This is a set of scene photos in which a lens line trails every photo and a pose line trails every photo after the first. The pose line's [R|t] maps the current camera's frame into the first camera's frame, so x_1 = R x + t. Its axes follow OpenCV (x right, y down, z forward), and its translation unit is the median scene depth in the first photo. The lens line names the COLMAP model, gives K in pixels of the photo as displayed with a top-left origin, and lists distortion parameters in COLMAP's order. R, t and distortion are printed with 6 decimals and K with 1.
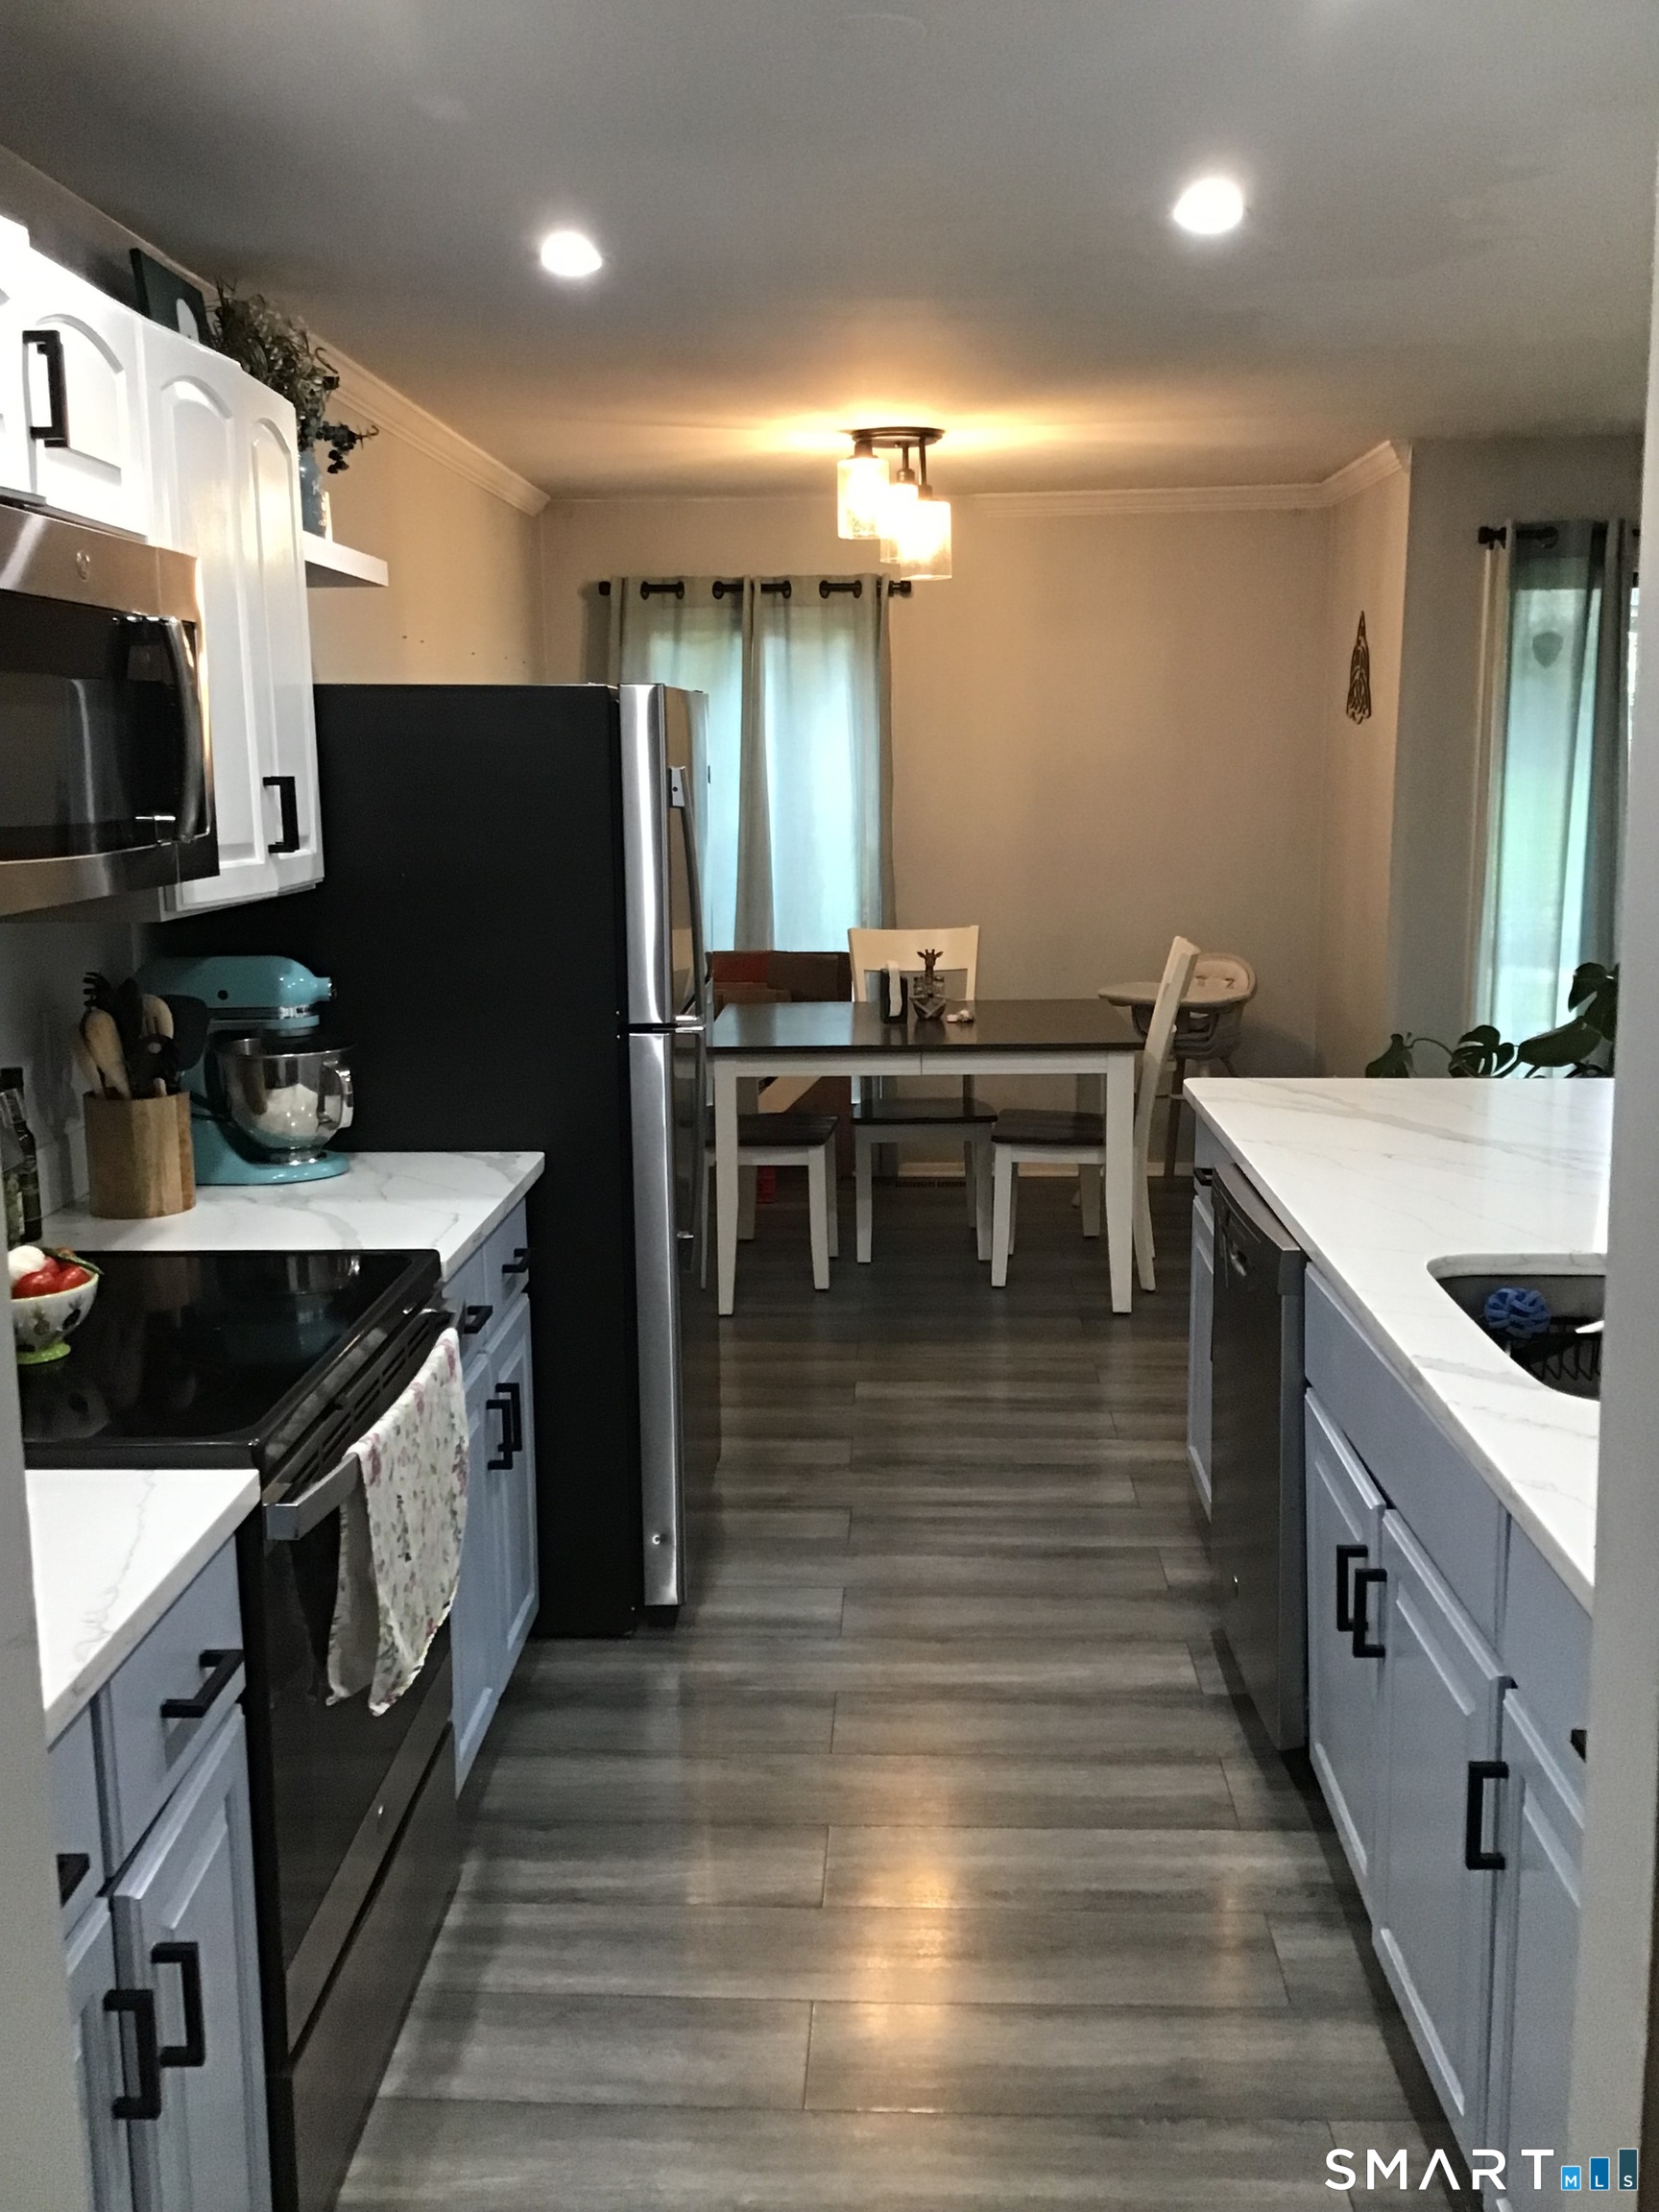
lens RADIAL K [[2018.3, 0, 832.8], [0, 2018.3, 1113.8], [0, 0, 1]] dist [0.026915, 0.000000]
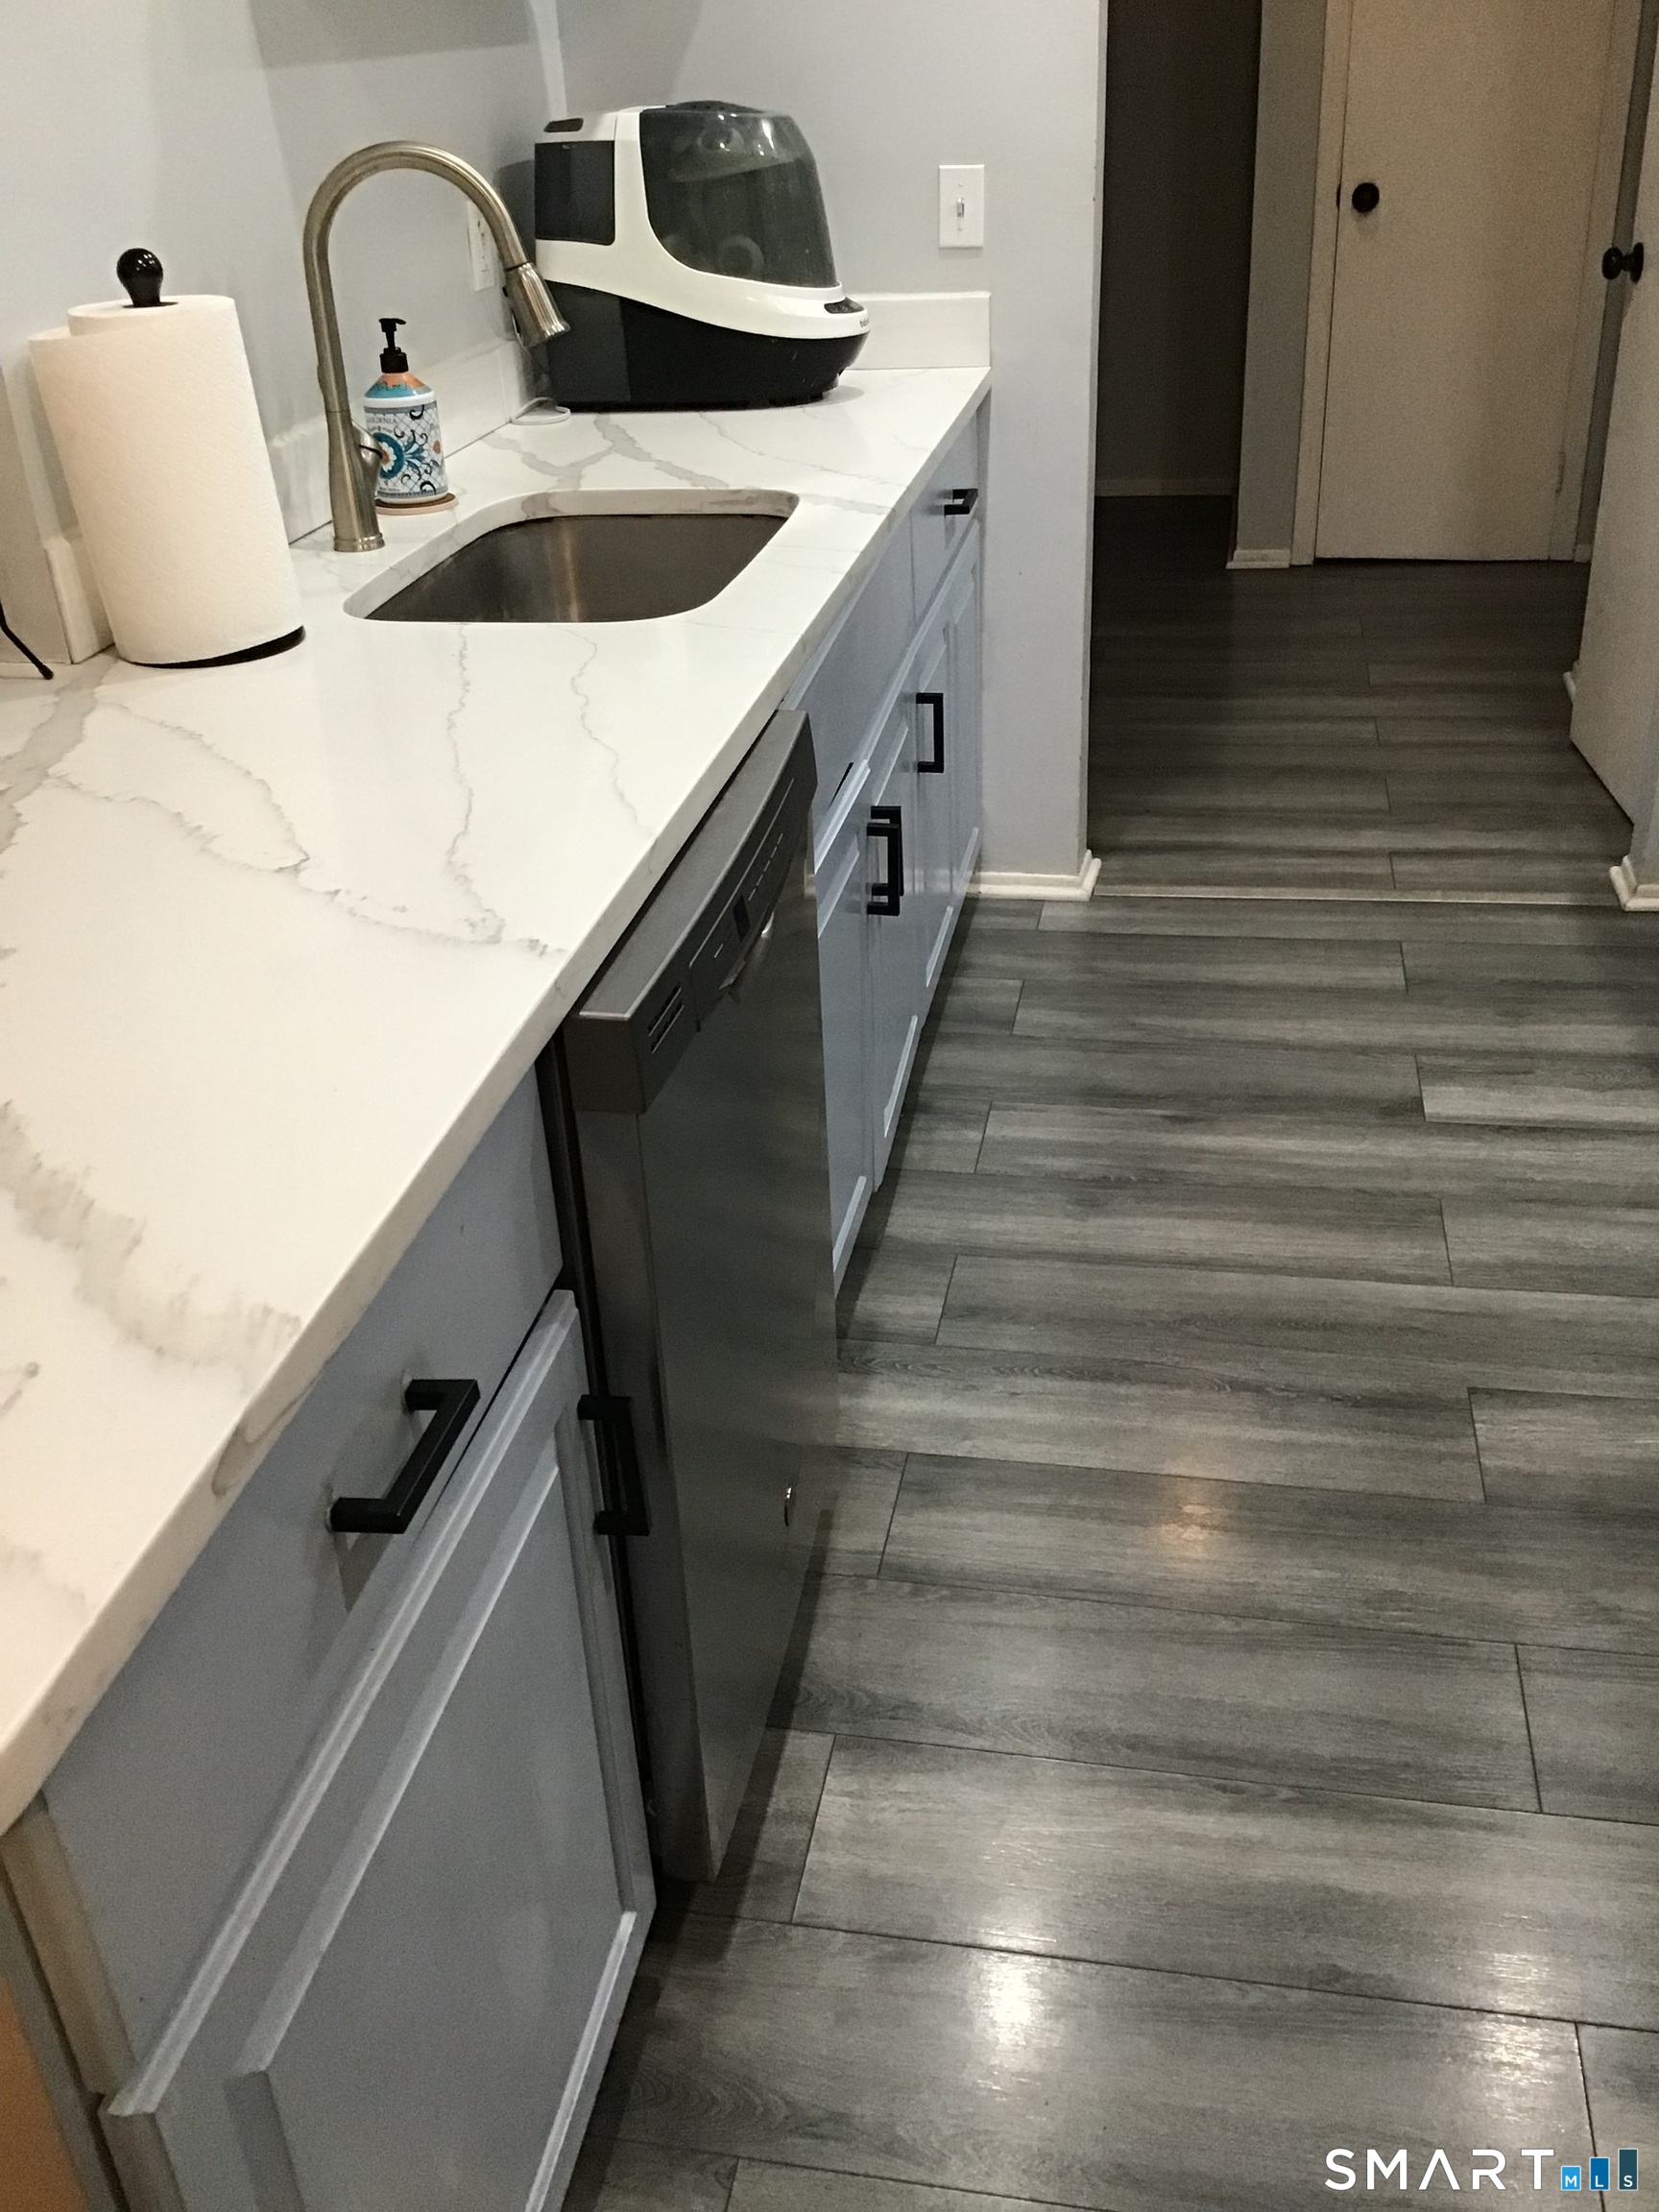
lens RADIAL K [[2018.3, 0, 835.6], [0, 2018.3, 1100.8], [0, 0, 1]] dist [0.026915, 0.000000]
pose [[-0.988158, -0.014179, 0.152783, 0.098568], [0.084562, 0.780538, 0.619363, -0.182159], [-0.128035, 0.624948, -0.770096, 1.276177]]
